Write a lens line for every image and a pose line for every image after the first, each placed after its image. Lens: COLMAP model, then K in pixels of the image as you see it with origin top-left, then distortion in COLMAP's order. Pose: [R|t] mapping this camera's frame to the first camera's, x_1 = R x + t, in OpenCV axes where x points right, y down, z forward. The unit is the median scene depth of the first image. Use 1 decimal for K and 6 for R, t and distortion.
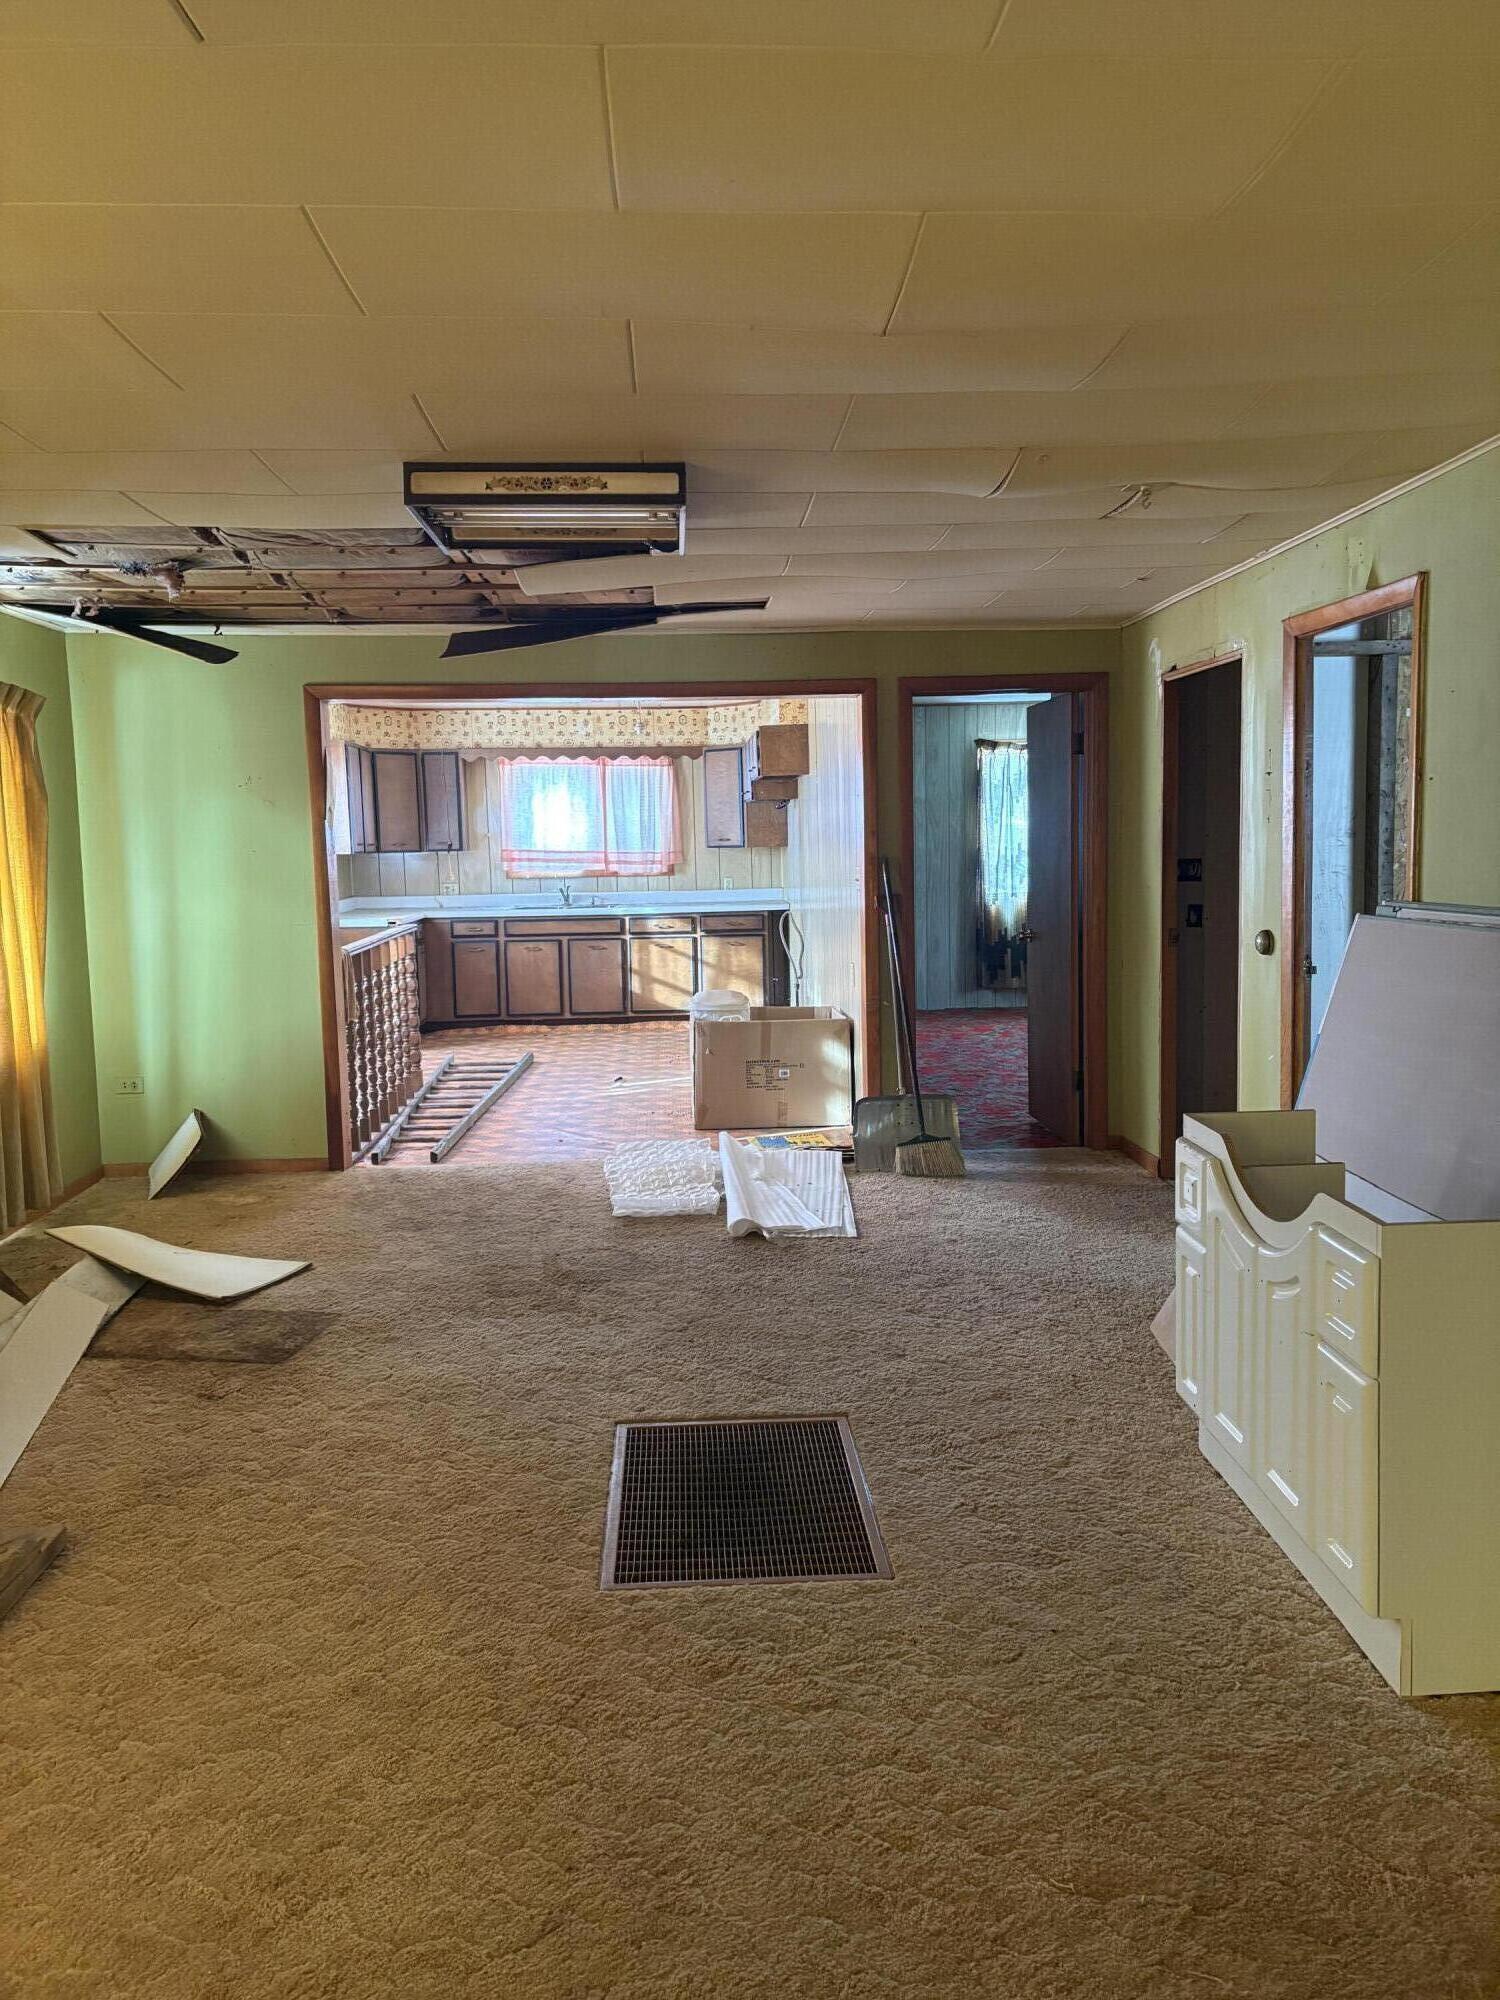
lens RADIAL K [[1518.3, 0, 749.0], [0, 1518.3, 998.5], [0, 0, 1]] dist [0.051101, -0.062059]
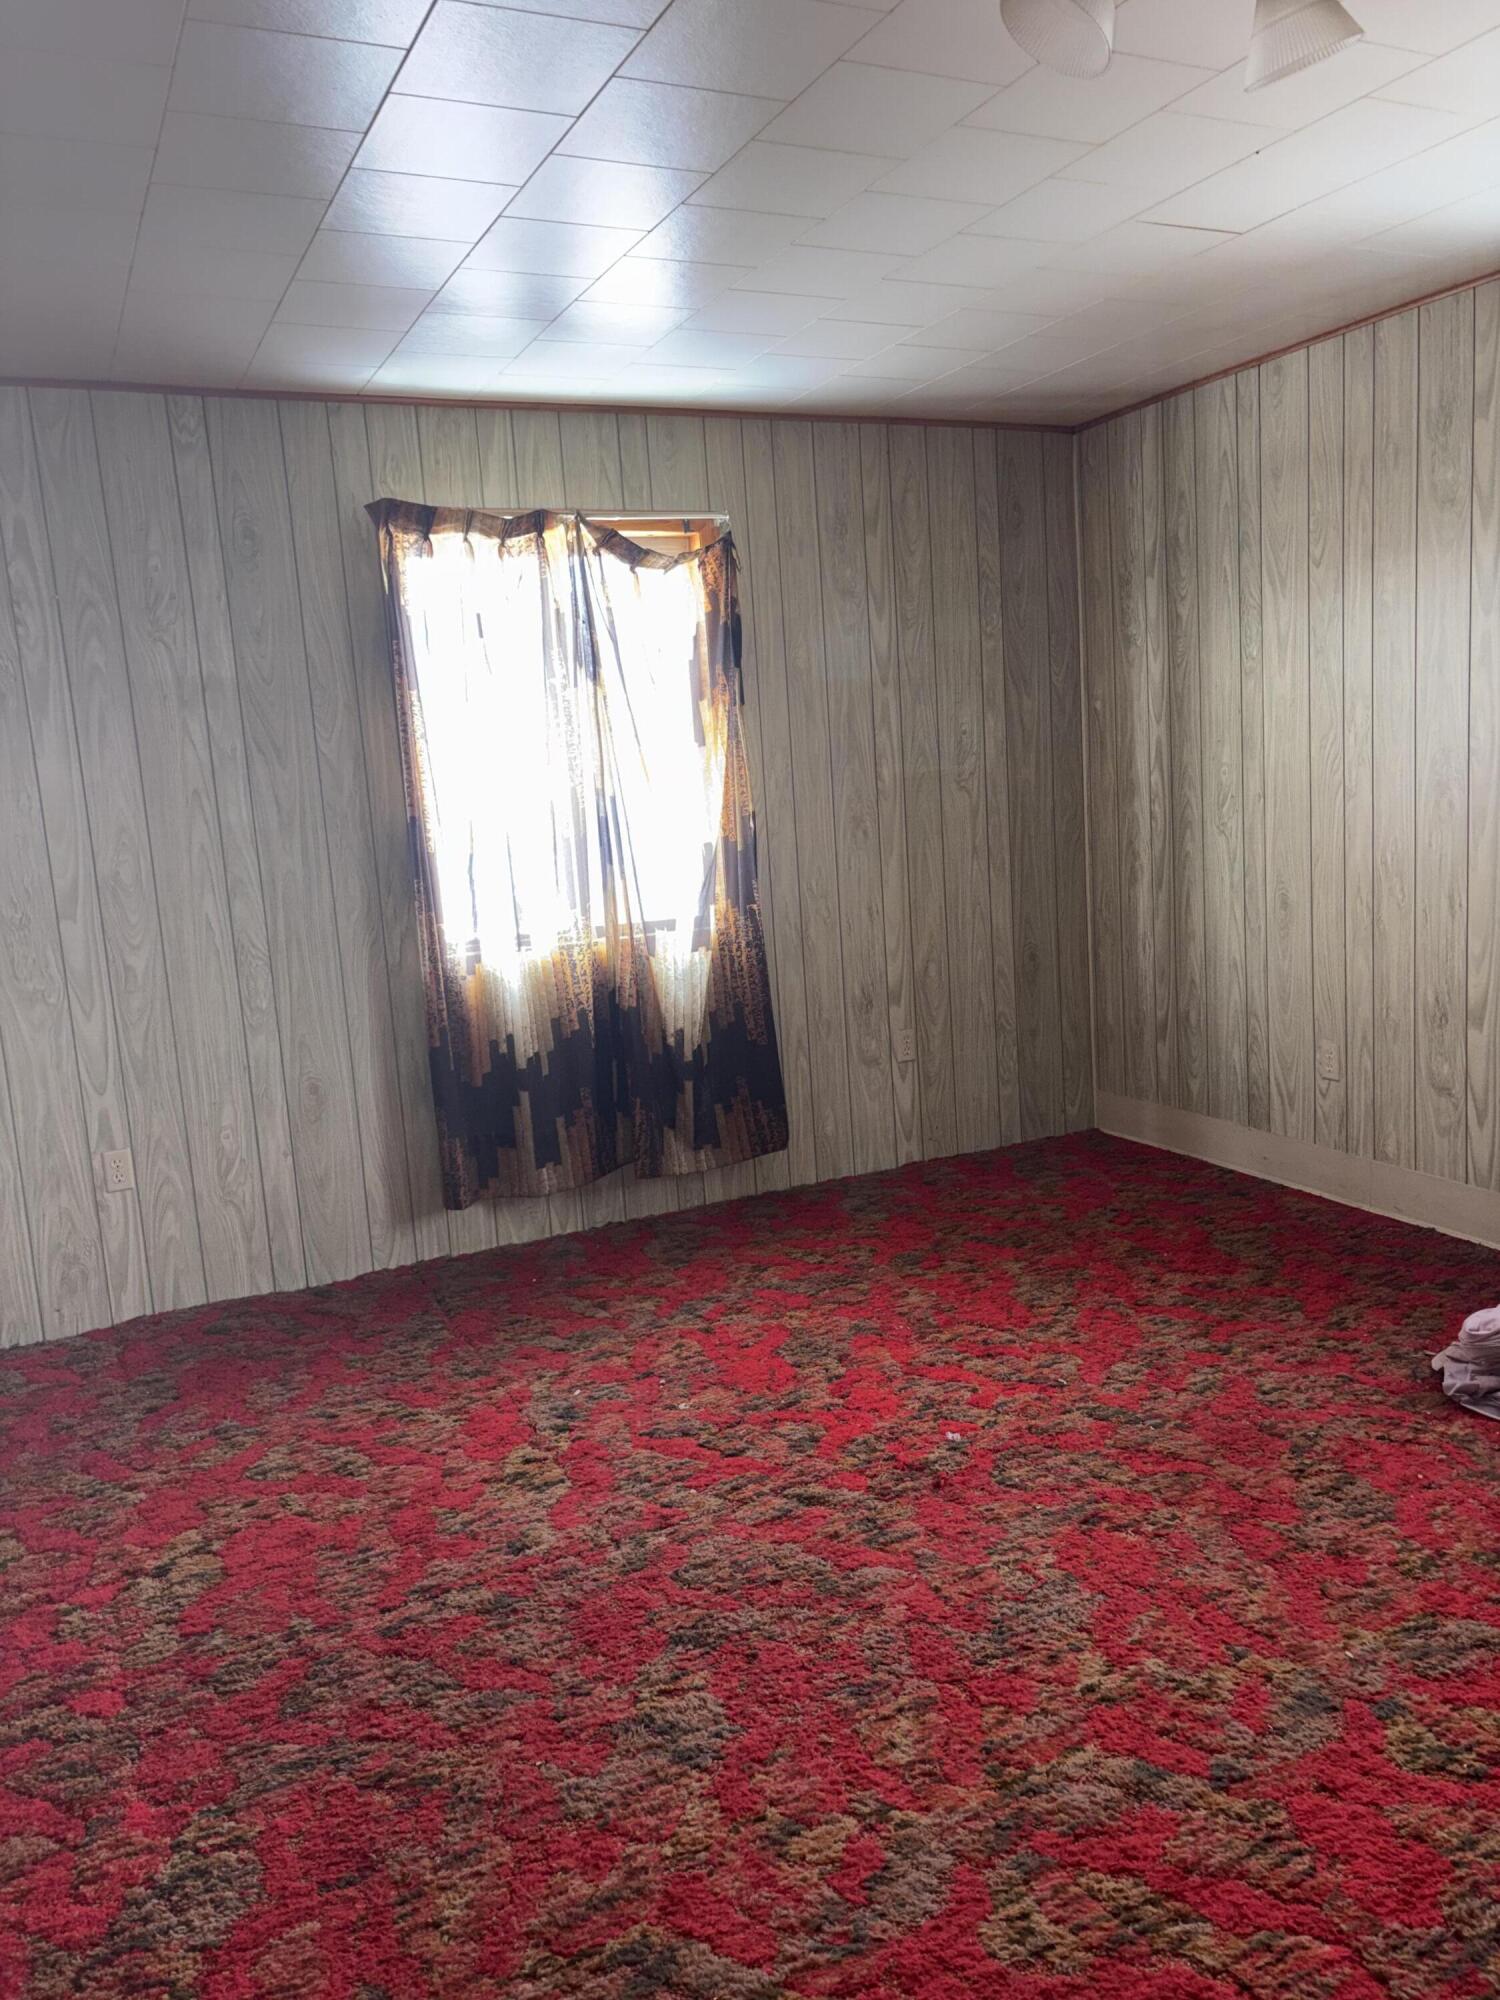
lens RADIAL K [[1518.3, 0, 751.2], [0, 1518.3, 1001.8], [0, 0, 1]] dist [0.051101, -0.062059]
pose [[0.928127, -0.098650, 0.358955, 0.092870], [0.083387, 0.994840, 0.057798, -0.069901], [-0.362804, -0.023712, 0.931564, 0.641565]]
